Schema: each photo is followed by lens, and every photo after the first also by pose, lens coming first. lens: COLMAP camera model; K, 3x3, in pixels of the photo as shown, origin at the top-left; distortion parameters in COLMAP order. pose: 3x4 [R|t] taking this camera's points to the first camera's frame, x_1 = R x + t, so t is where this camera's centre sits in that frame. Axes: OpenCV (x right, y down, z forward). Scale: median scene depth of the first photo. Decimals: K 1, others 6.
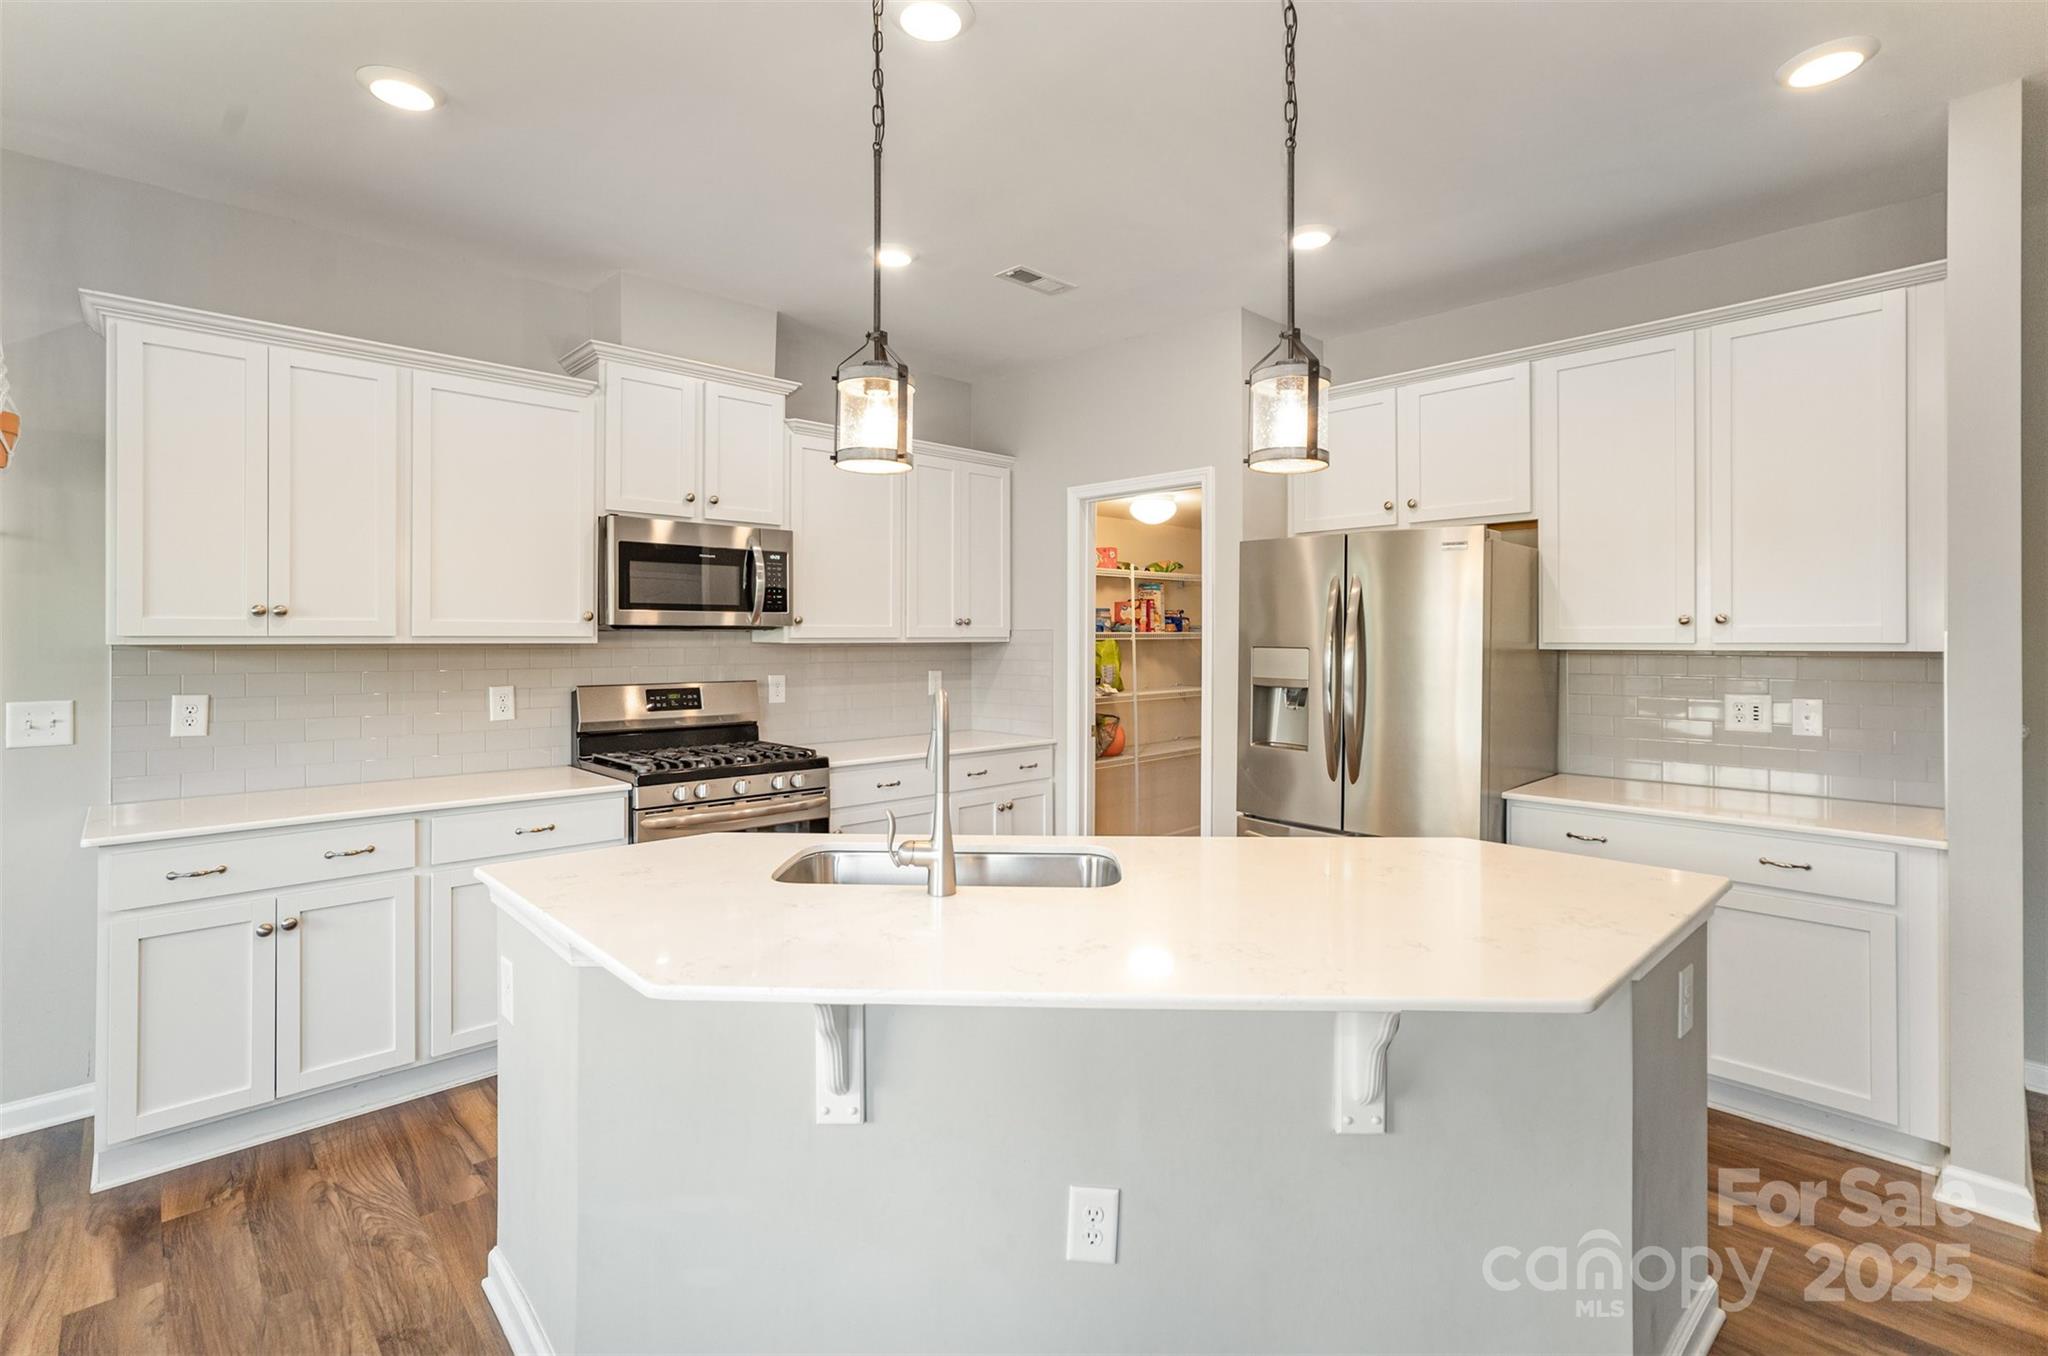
lens RADIAL K [[933.7, 0, 1010.2], [0, 933.7, 638.7], [0, 0, 1]] dist [-0.004835, 0.002033]
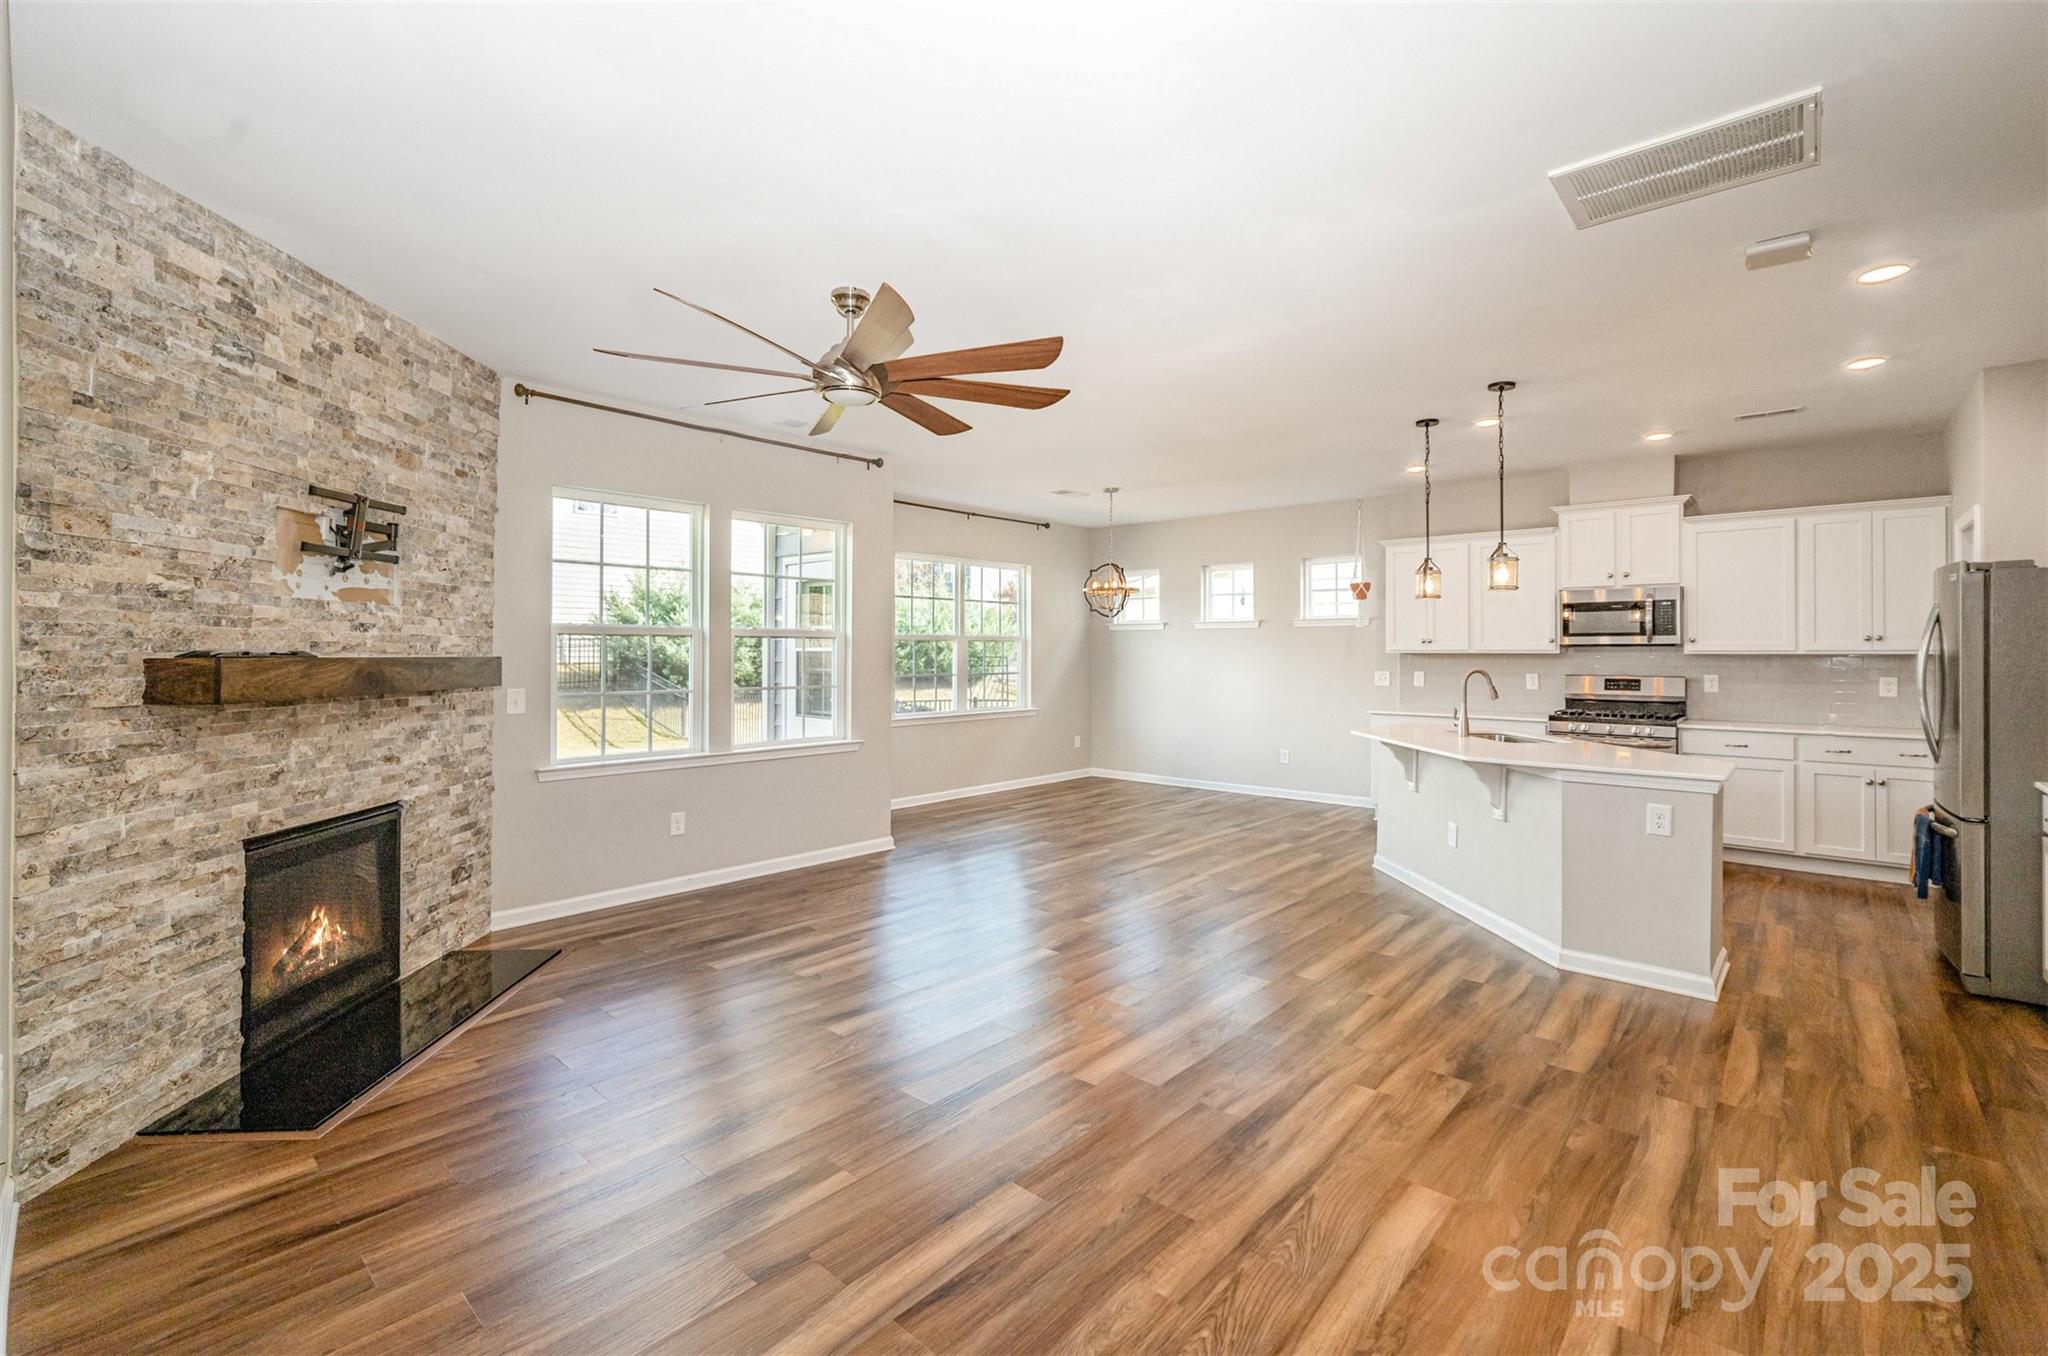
lens RADIAL K [[872.9, 0, 1022.2], [0, 872.9, 645.9], [0, 0, 1]] dist [-0.004211, 0.000636]
pose [[0.085231, -0.004452, -0.996351, 1.294346], [0.002215, 0.999988, -0.004279, -0.006086], [0.996359, -0.001842, 0.085240, -0.322950]]
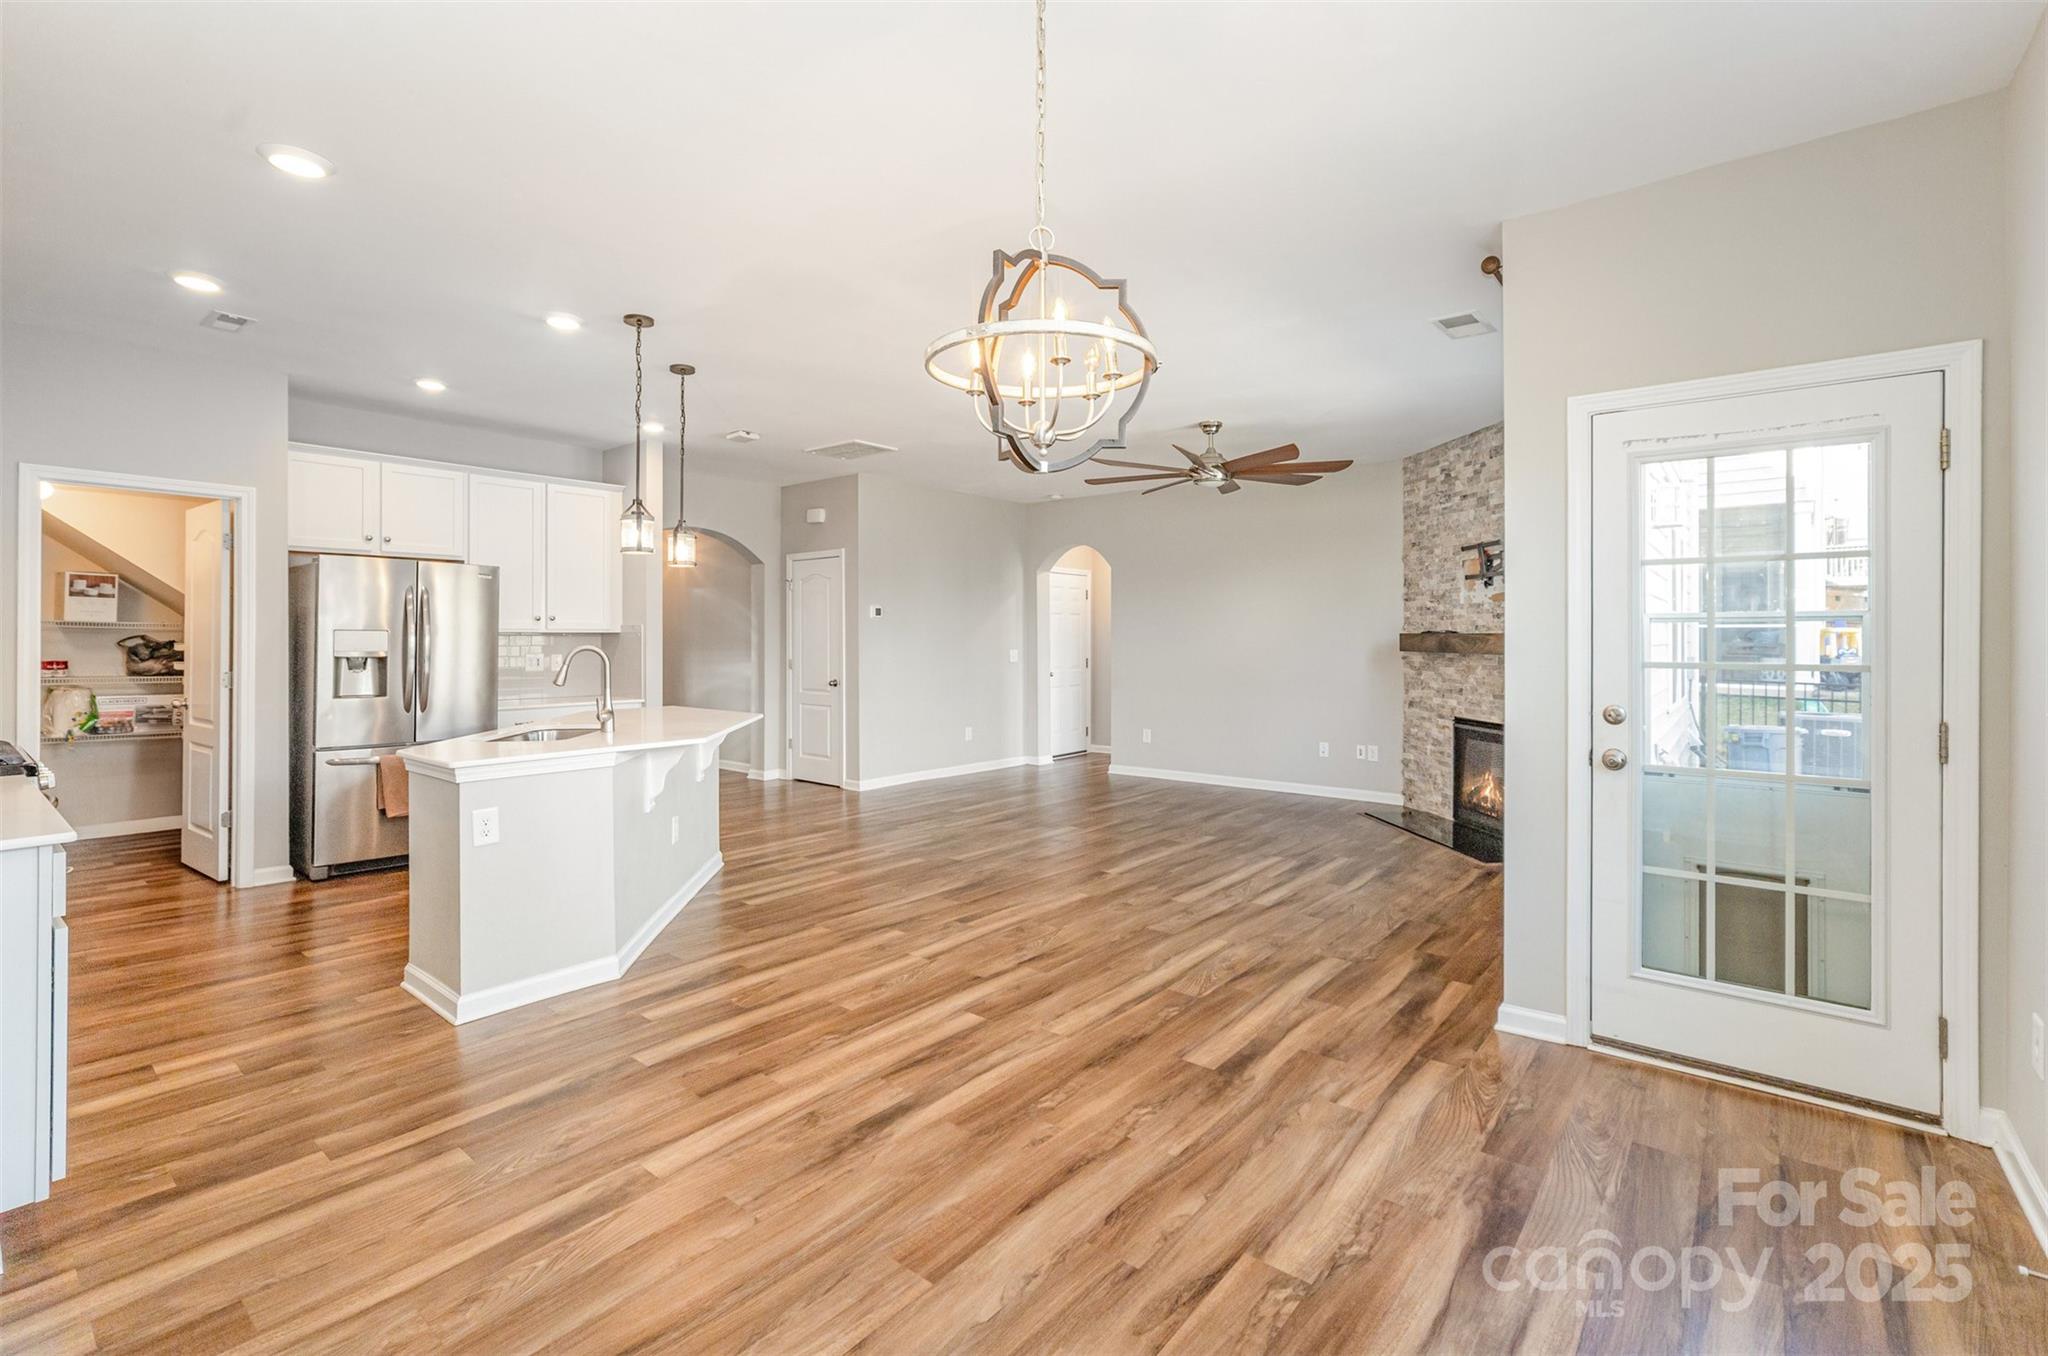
lens RADIAL K [[933.7, 0, 1050.7], [0, 933.7, 640.2], [0, 0, 1]] dist [-0.004835, 0.002033]
pose [[-0.162216, -0.000967, 0.986755, -1.285192], [-0.004762, 0.999989, 0.000198, 0.016721], [-0.986744, -0.004667, -0.162218, 0.141251]]
